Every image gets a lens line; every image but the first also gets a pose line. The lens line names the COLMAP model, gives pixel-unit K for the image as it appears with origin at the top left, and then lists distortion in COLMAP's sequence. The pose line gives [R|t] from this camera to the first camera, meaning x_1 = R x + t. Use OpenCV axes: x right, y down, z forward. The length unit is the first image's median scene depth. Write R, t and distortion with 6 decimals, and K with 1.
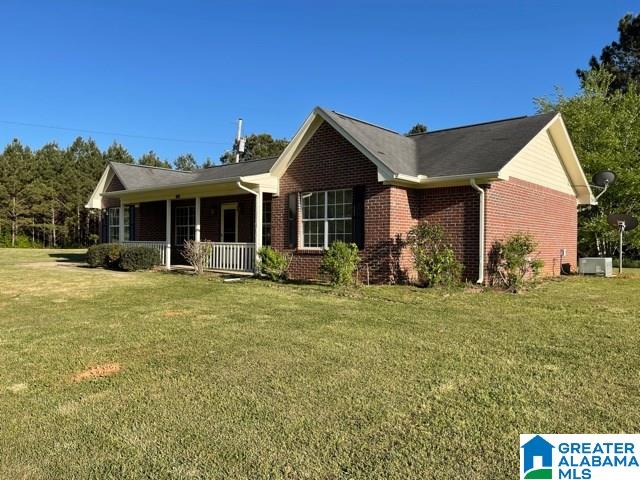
lens RADIAL K [[469.9, 0, 320.0], [0, 469.9, 240.0], [0, 0, 1]] dist [0.007898, 0.001870]
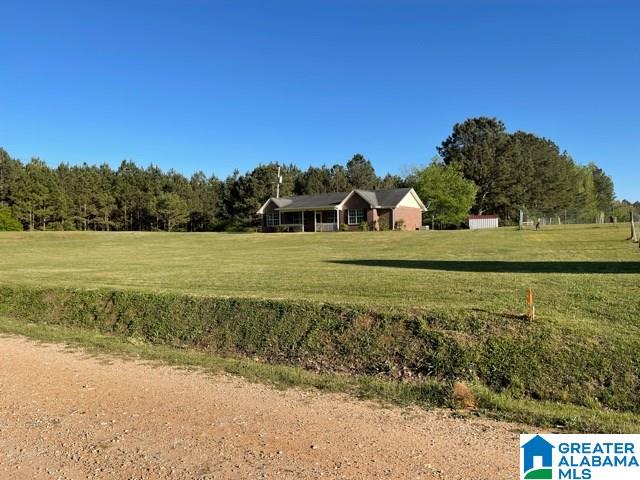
lens RADIAL K [[469.9, 0, 320.0], [0, 469.9, 240.0], [0, 0, 1]] dist [0.007898, 0.001870]
pose [[0.988325, -0.023996, 0.150459, -0.913289], [0.022358, 0.999671, 0.012567, 0.101287], [-0.150711, -0.009056, 0.988536, -2.965021]]
